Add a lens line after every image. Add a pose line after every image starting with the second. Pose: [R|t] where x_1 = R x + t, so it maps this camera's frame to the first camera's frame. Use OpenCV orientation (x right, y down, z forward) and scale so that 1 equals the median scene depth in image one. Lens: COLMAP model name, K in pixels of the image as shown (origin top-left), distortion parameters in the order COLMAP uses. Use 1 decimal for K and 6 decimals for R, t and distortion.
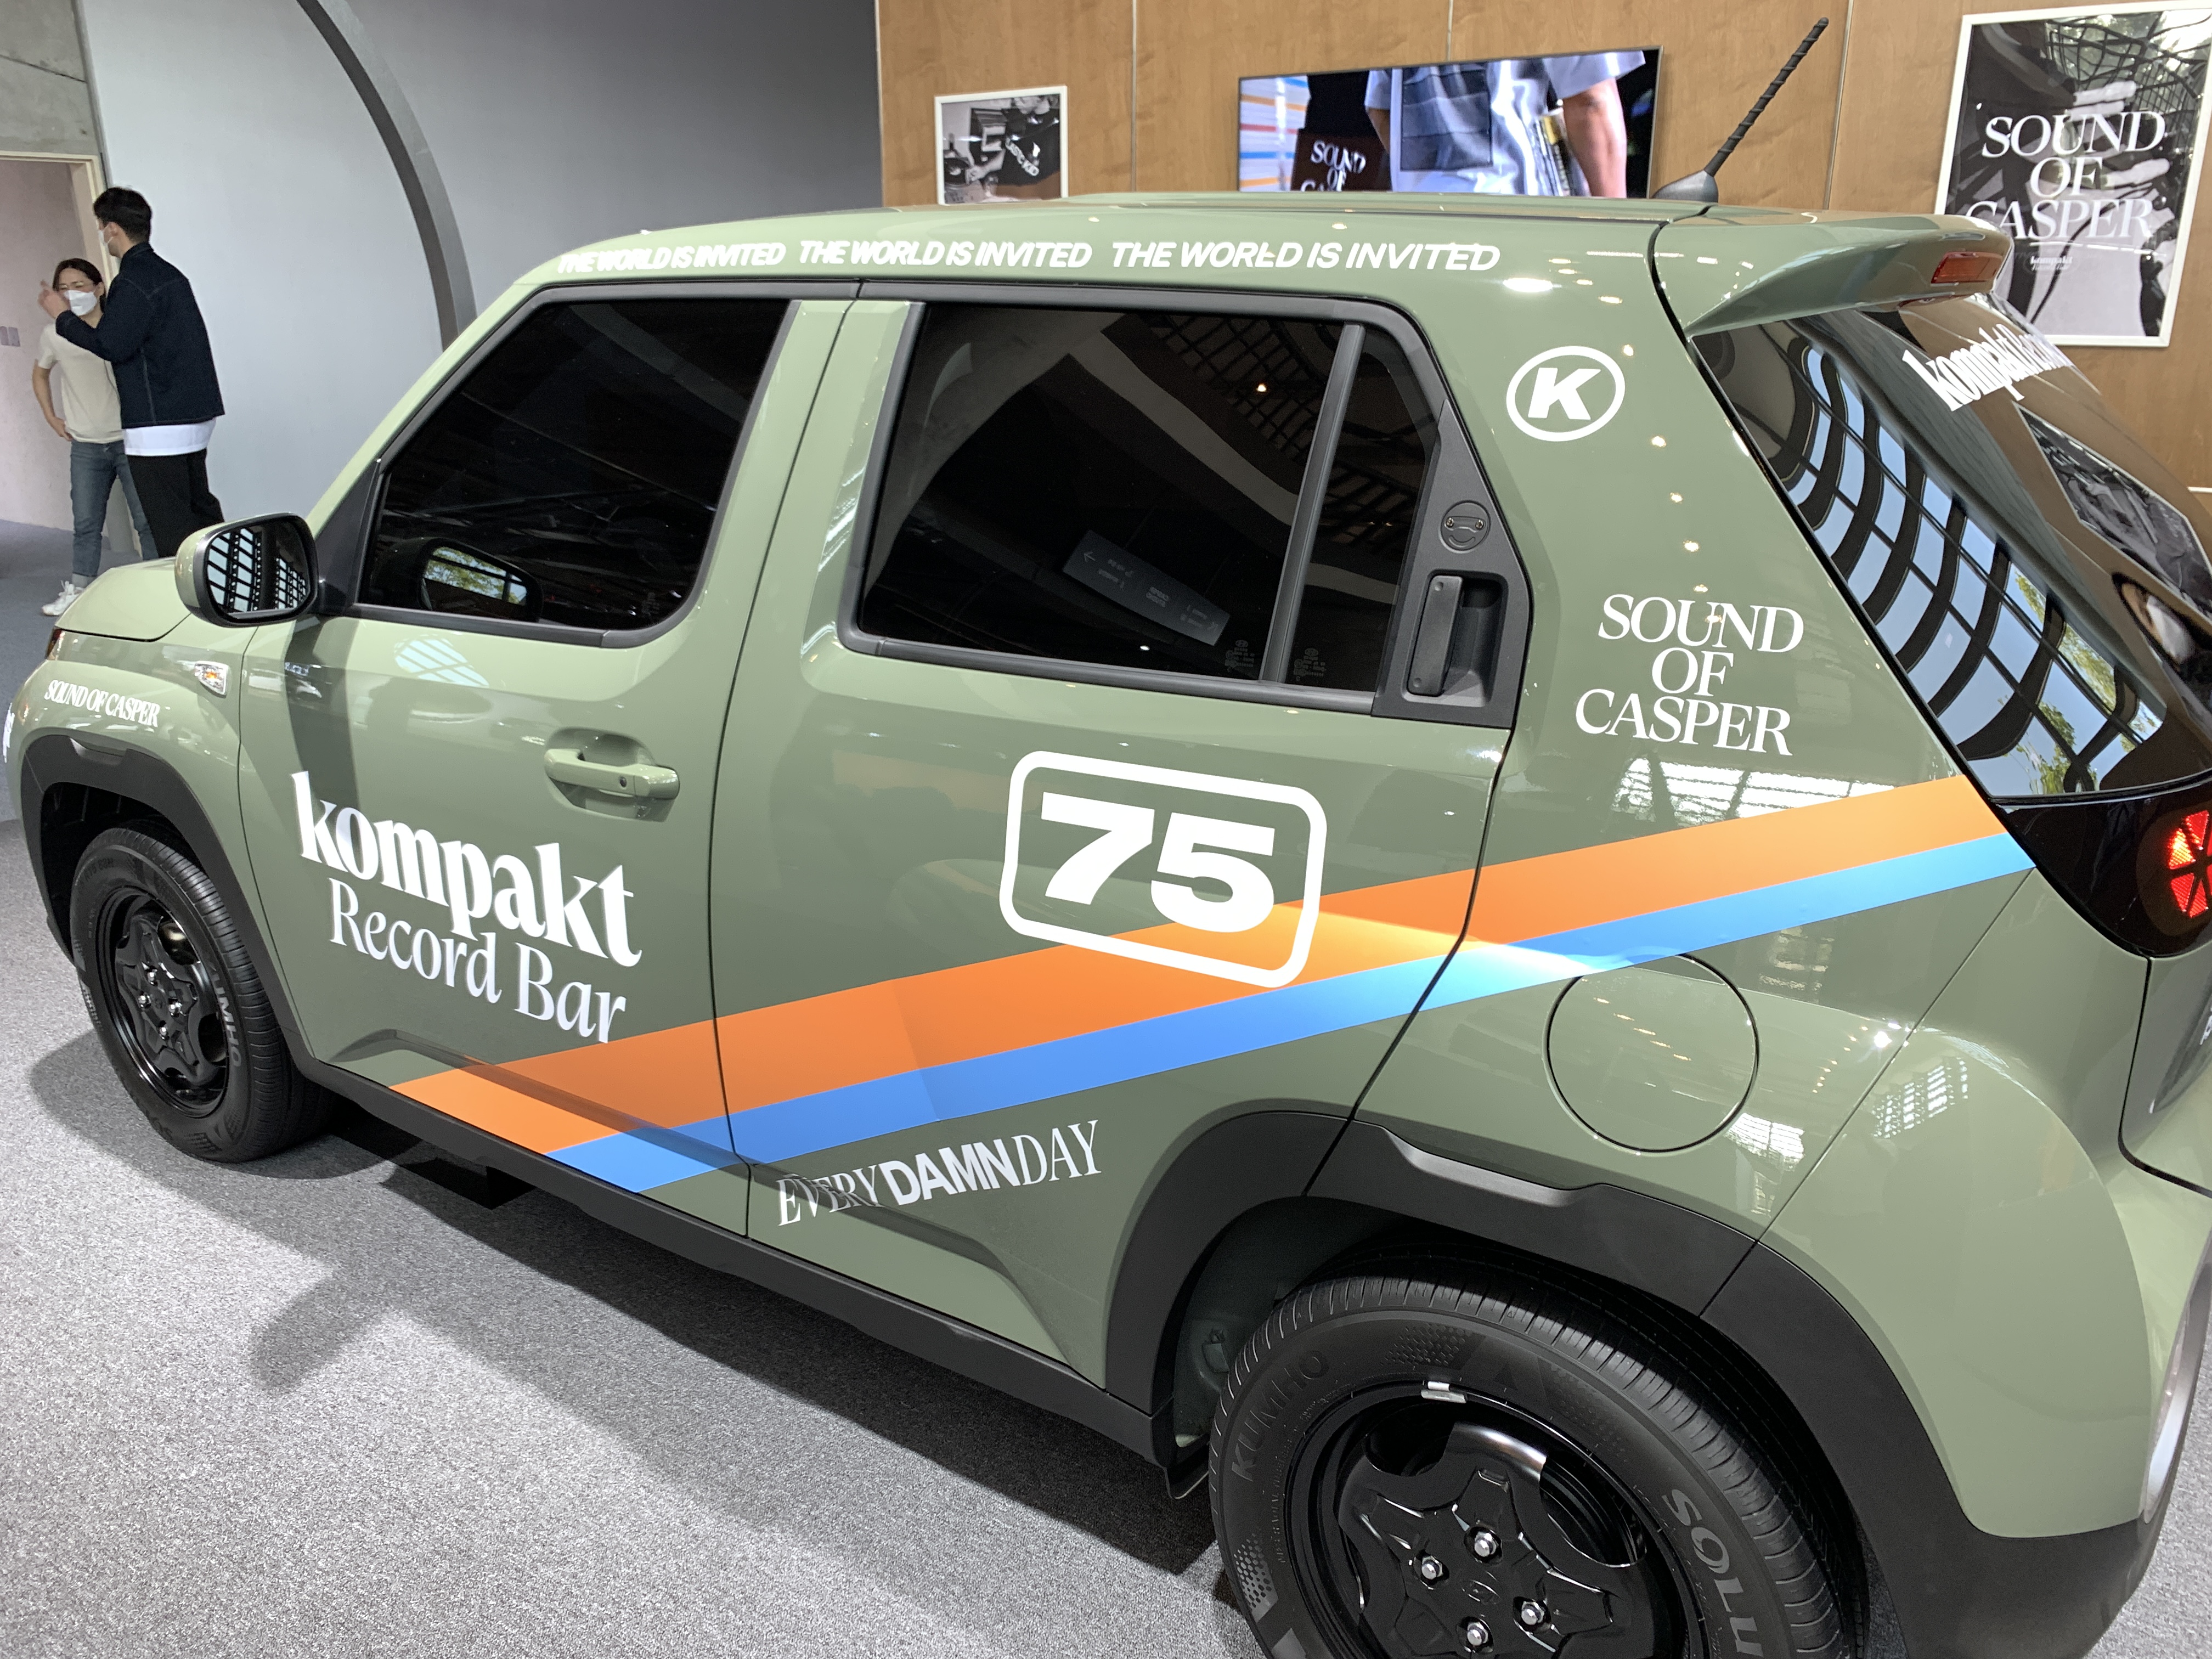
lens RADIAL K [[1665.1, 0, 1102.6], [0, 1665.1, 827.4], [0, 0, 1]] dist [-0.002244, 0.000462]
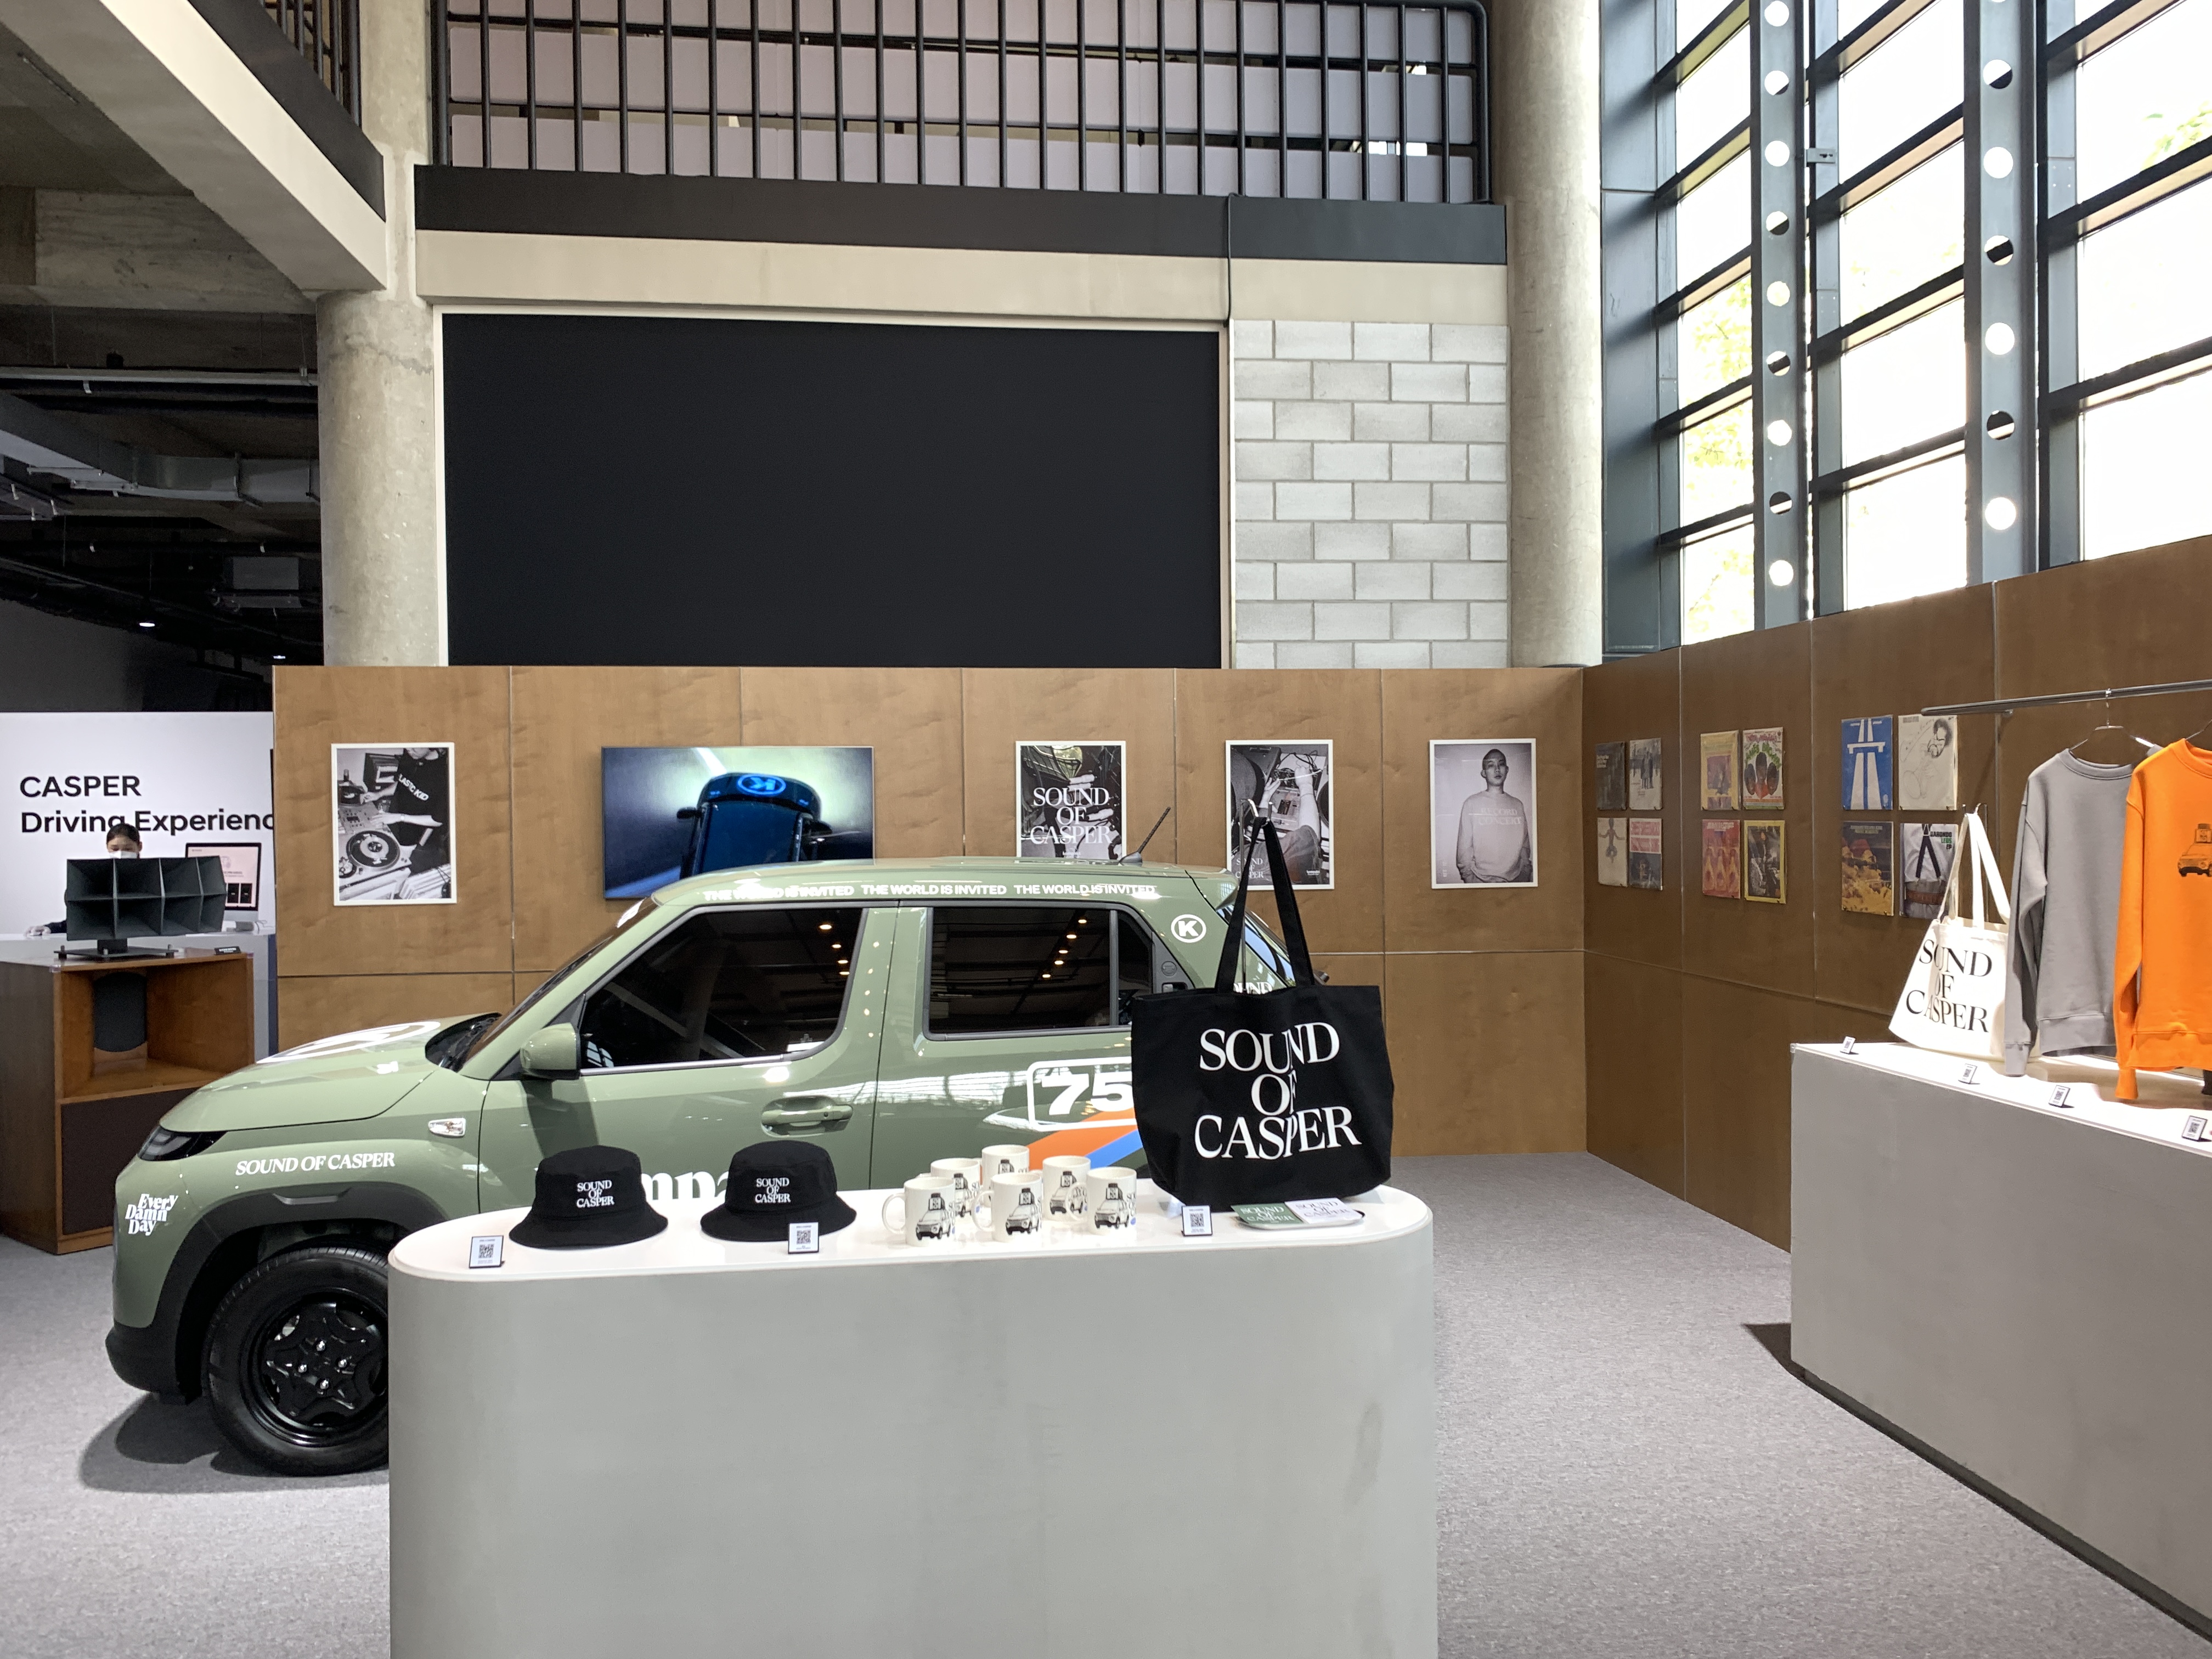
lens RADIAL K [[1665.1, 0, 1110.5], [0, 1665.1, 825.6], [0, 0, 1]] dist [-0.002244, 0.000462]
pose [[0.744432, -0.012071, 0.667589, -0.764639], [0.216339, 0.950261, -0.224058, 0.096508], [-0.631679, 0.311222, 0.710016, -0.498553]]
